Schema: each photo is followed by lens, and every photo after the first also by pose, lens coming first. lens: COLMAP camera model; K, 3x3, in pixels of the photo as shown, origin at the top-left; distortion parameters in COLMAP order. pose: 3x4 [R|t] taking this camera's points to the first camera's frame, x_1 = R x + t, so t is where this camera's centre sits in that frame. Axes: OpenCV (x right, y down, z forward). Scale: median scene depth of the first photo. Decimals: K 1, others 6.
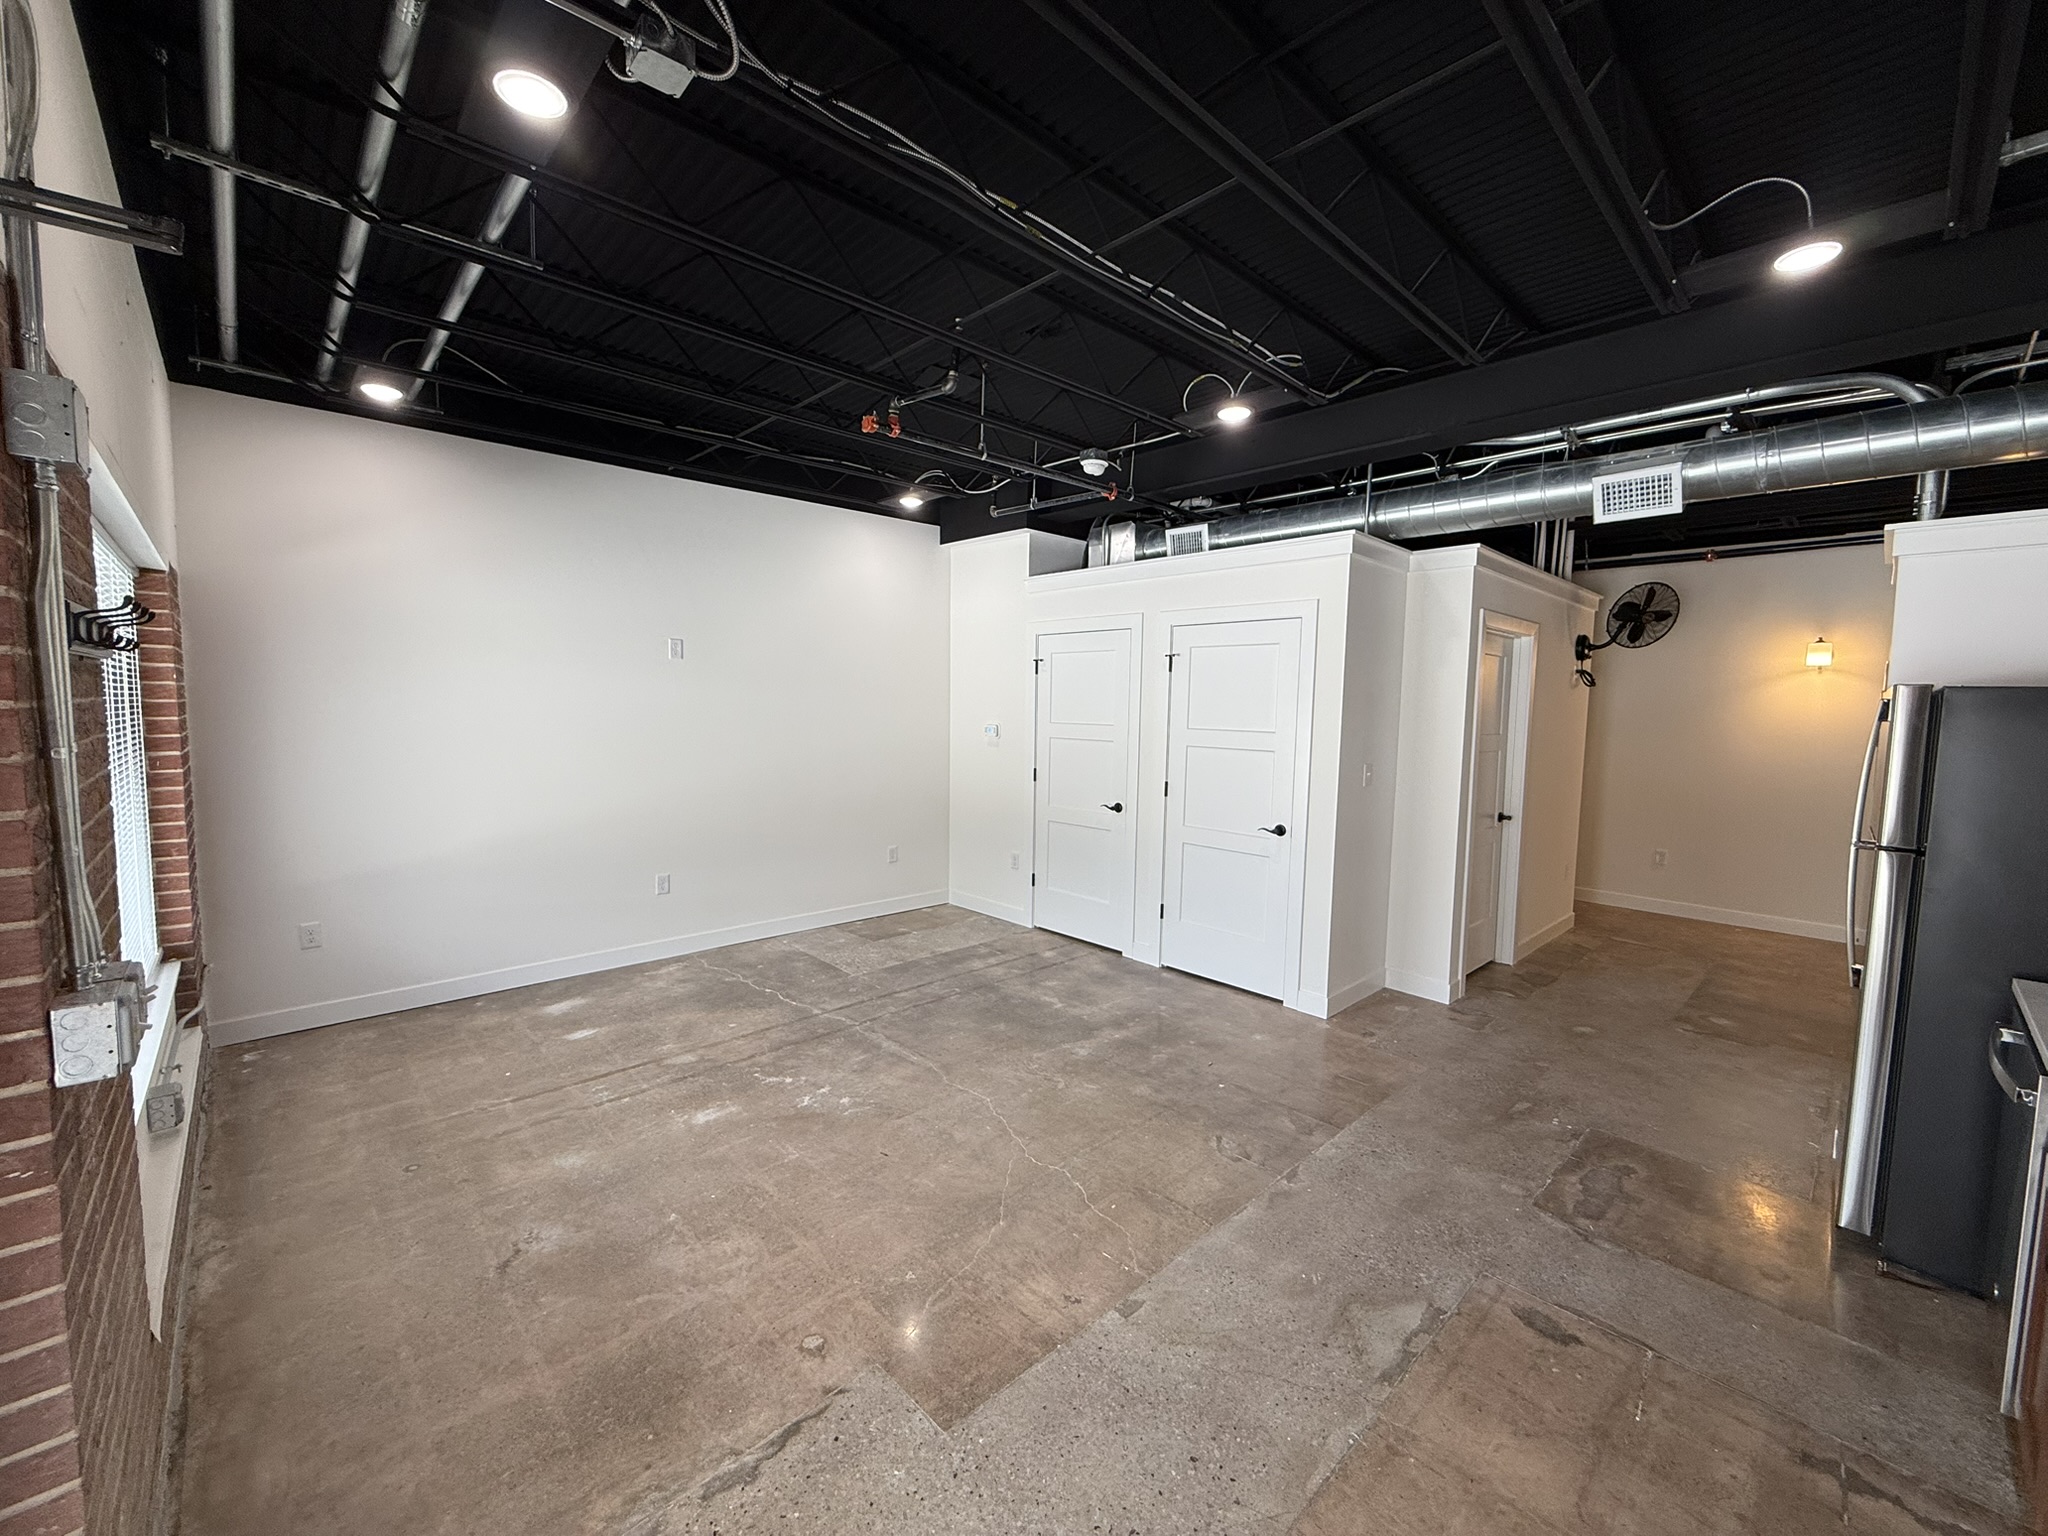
lens RADIAL K [[814.4, 0, 1018.2], [0, 814.4, 767.7], [0, 0, 1]] dist [0.000019, 0.000162]
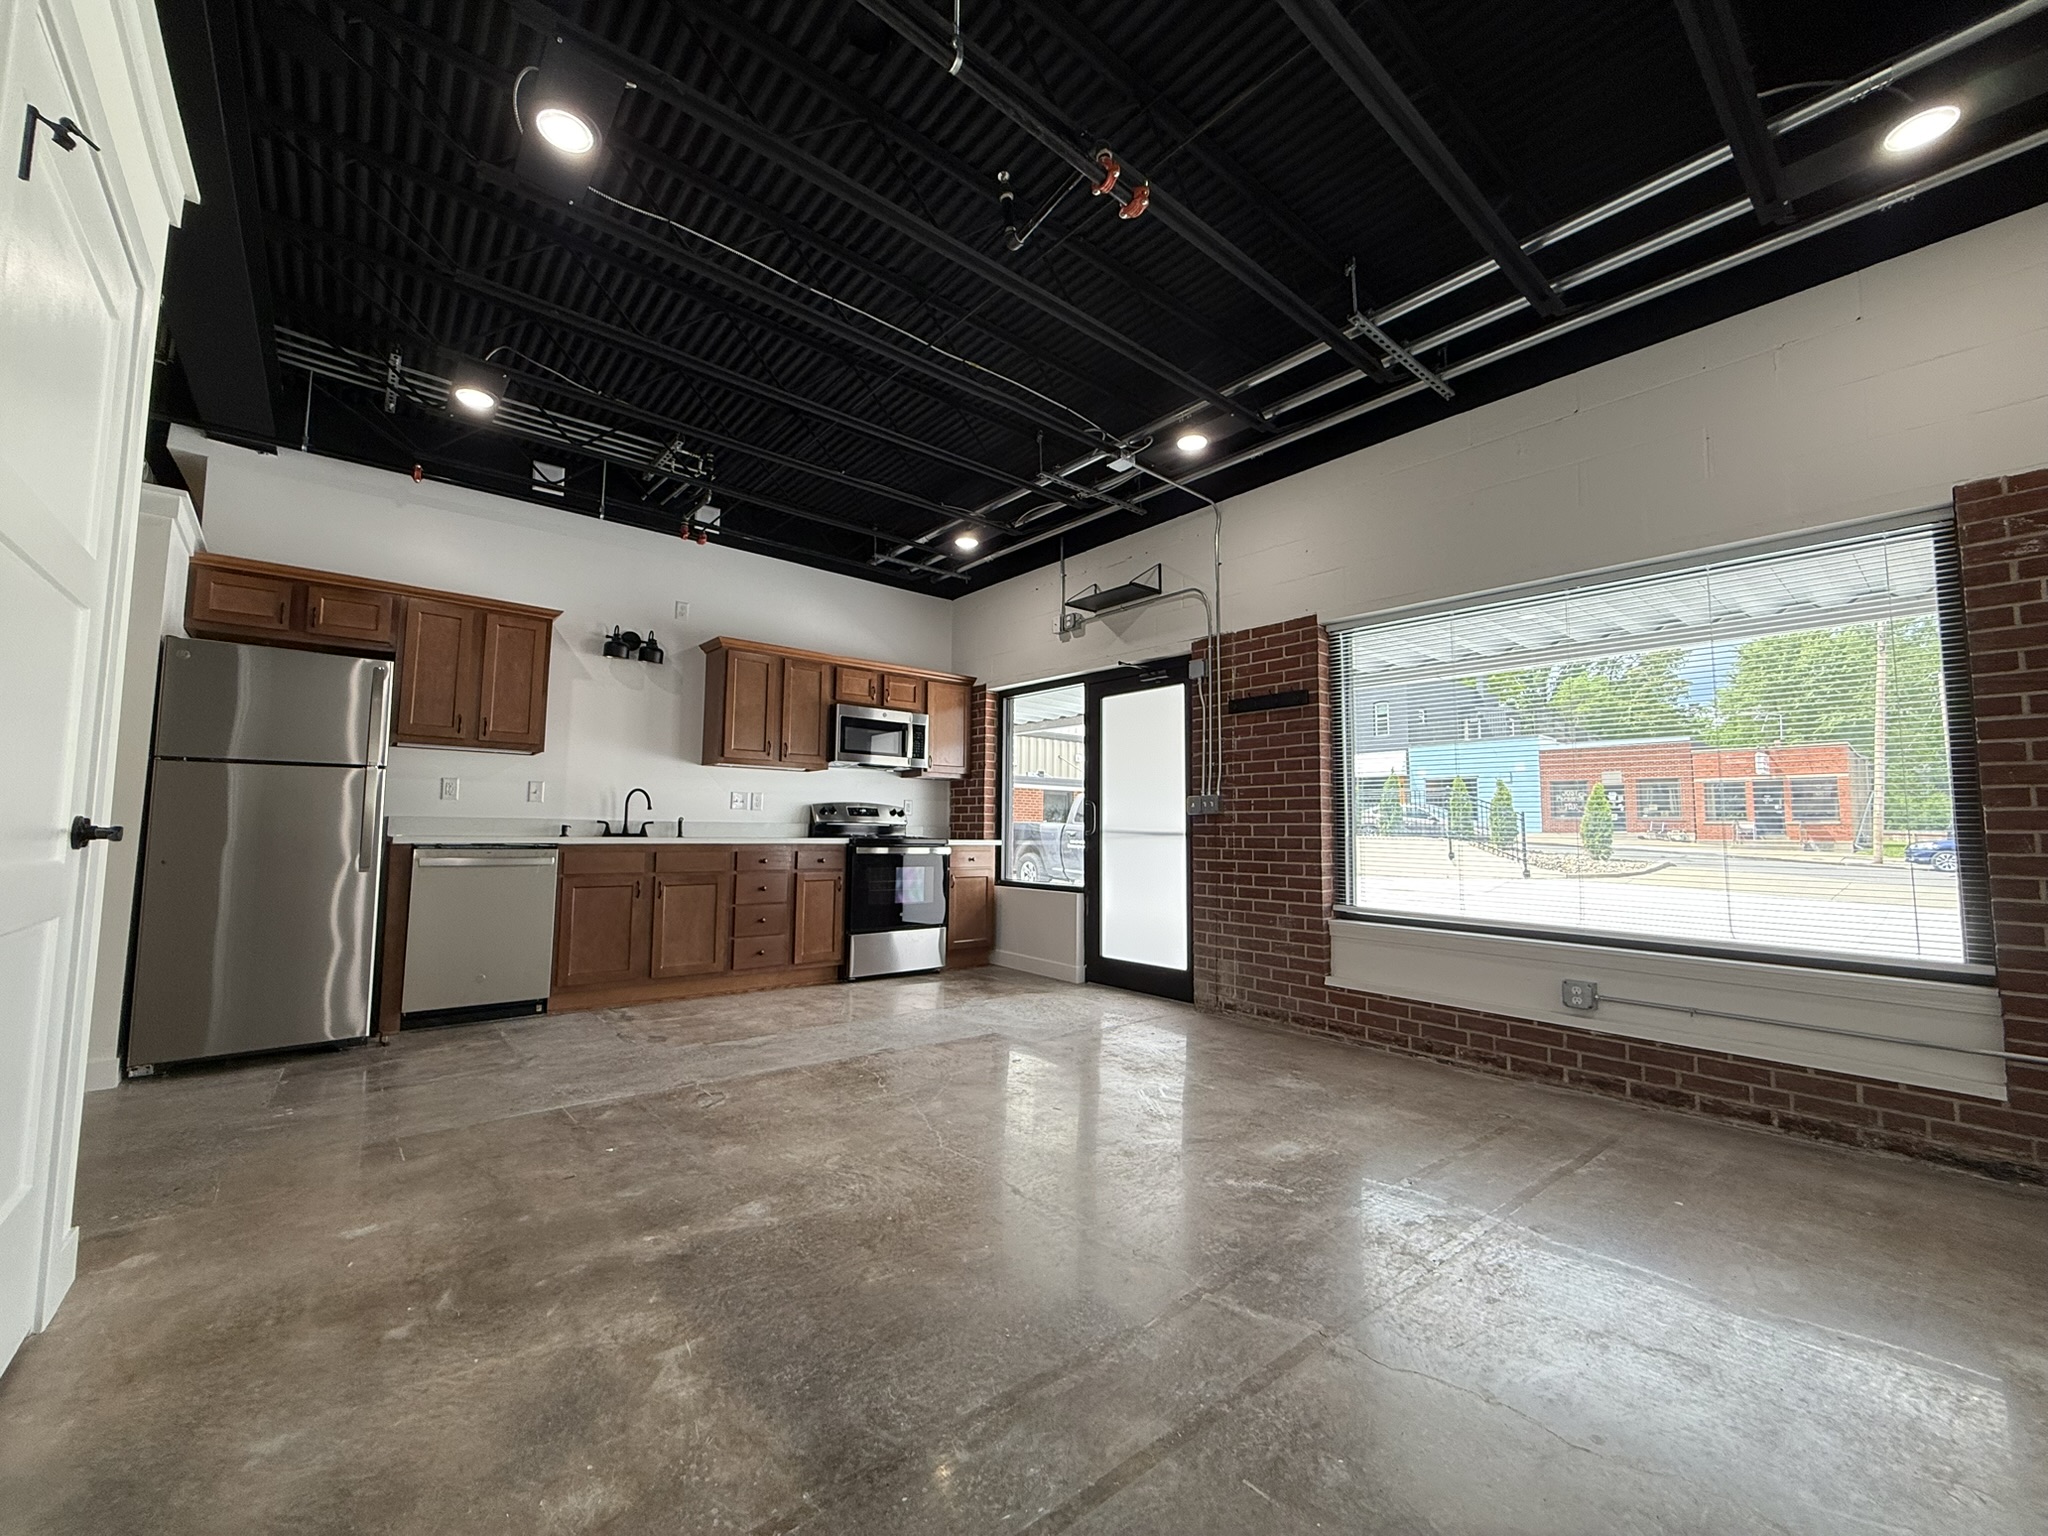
lens RADIAL K [[814.4, 0, 1018.2], [0, 814.4, 767.7], [0, 0, 1]] dist [0.000019, 0.000162]
pose [[-0.997862, -0.025701, 0.060093, -0.137488], [-0.025889, 0.999662, -0.002344, 0.048844], [-0.060012, -0.003895, -0.998190, 1.671136]]
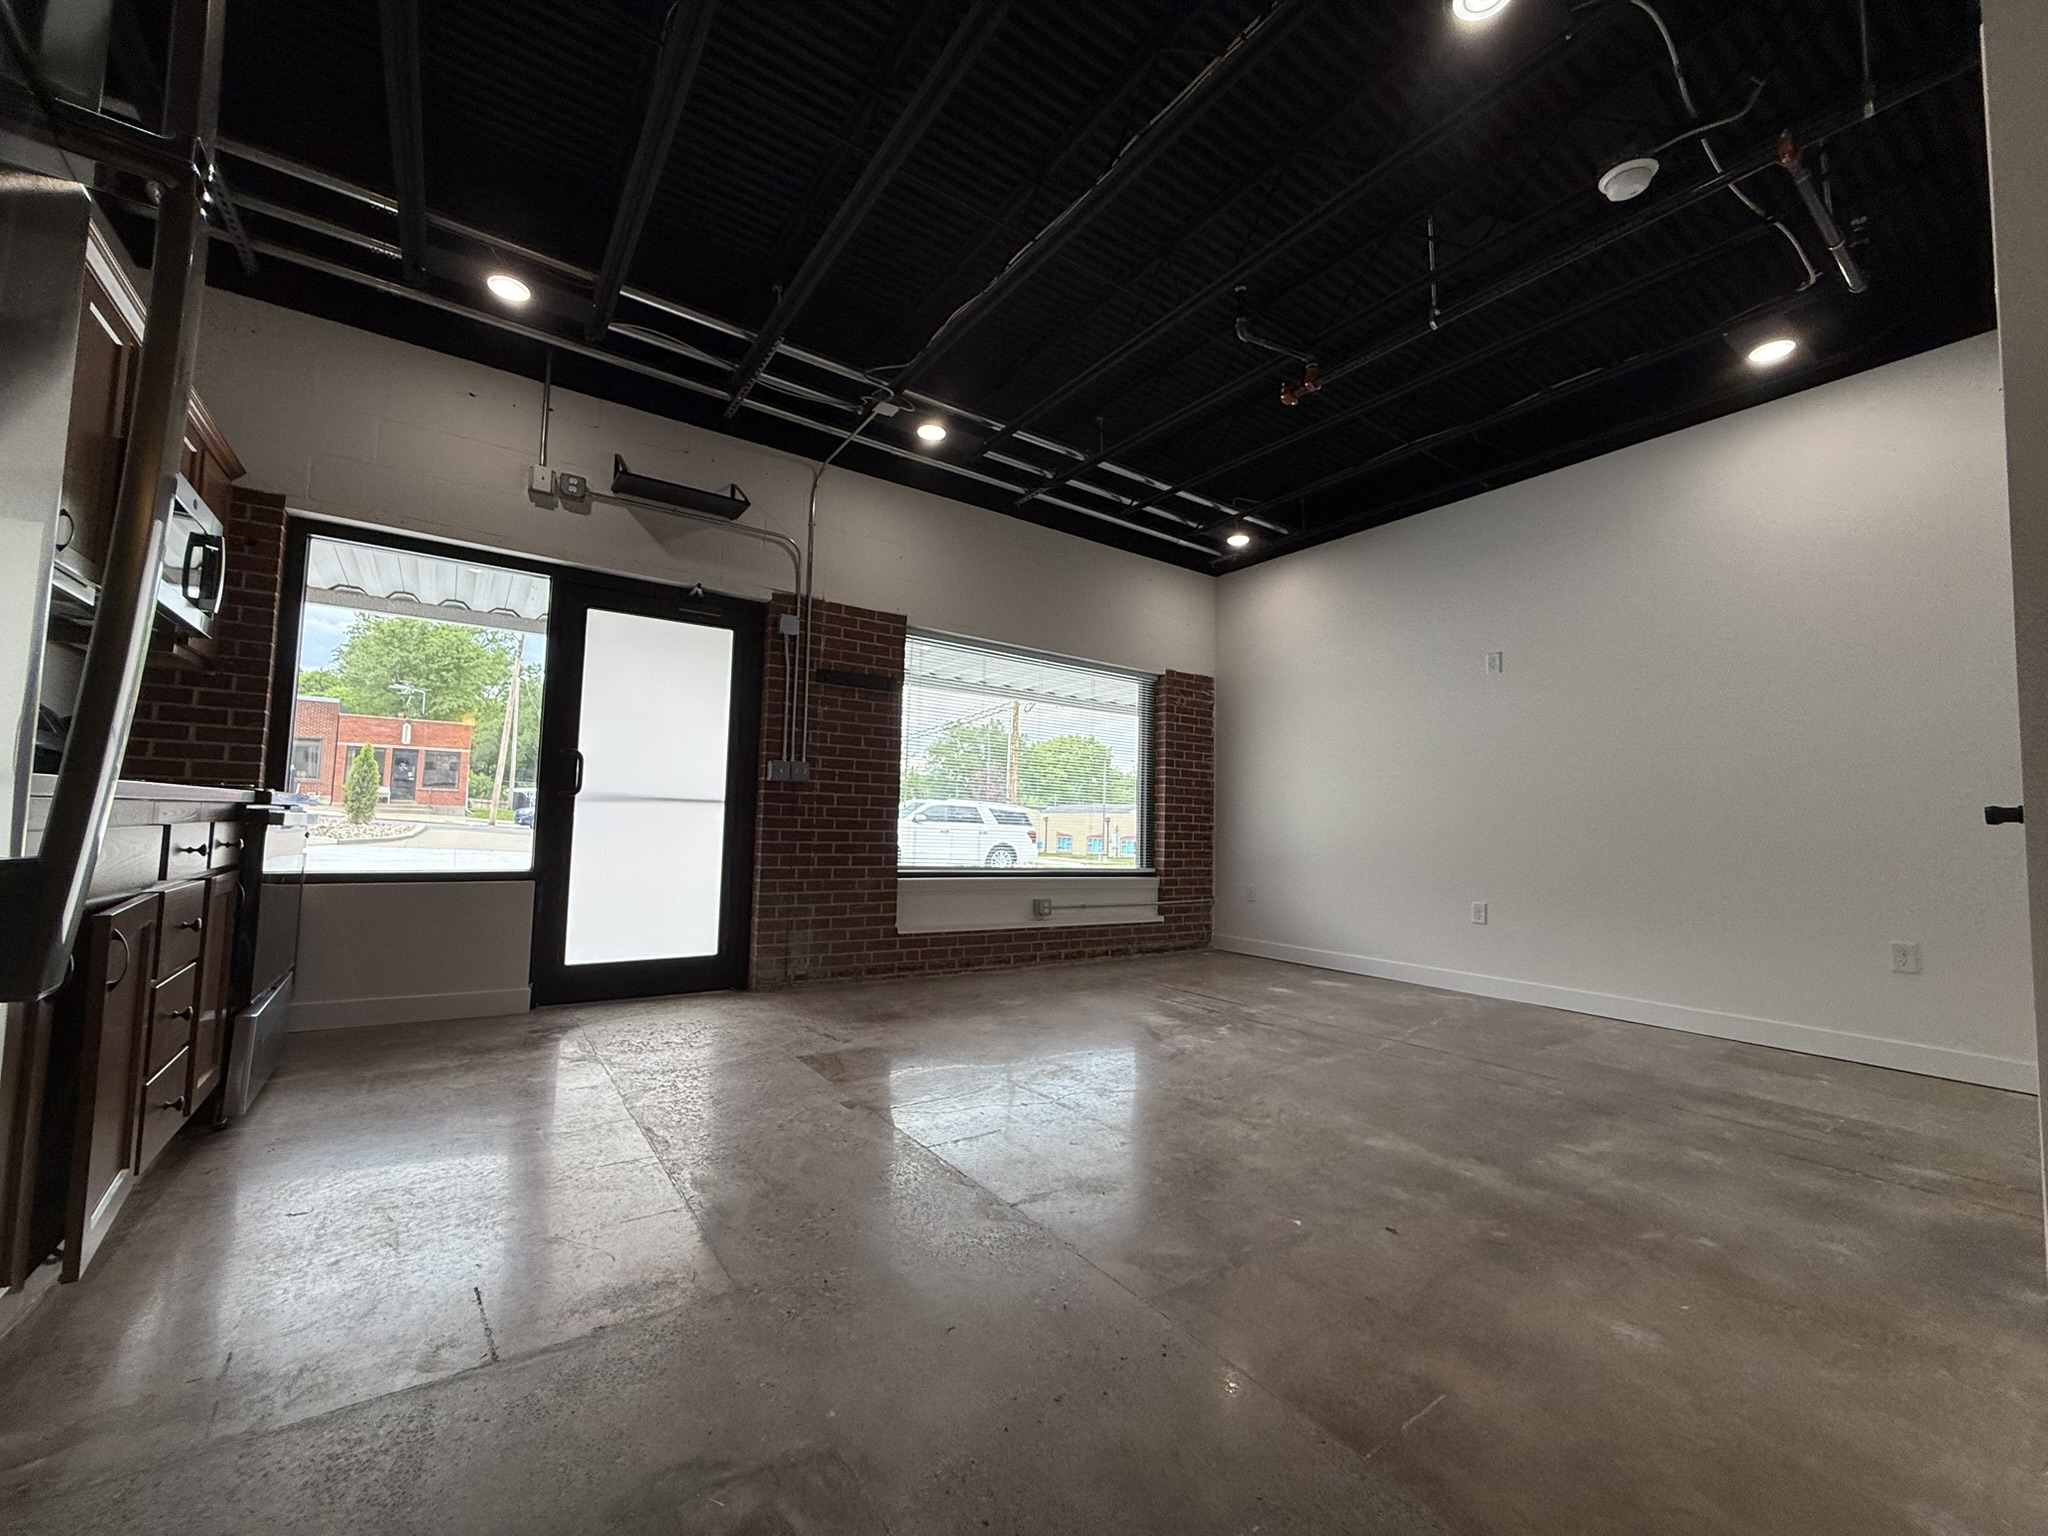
lens RADIAL K [[814.4, 0, 1018.2], [0, 814.4, 767.7], [0, 0, 1]] dist [0.000019, 0.000162]
pose [[-0.143757, -0.092805, -0.985252, 0.825371], [-0.107352, 0.991180, -0.077700, 0.152836], [0.983773, 0.094599, -0.152452, 0.862272]]
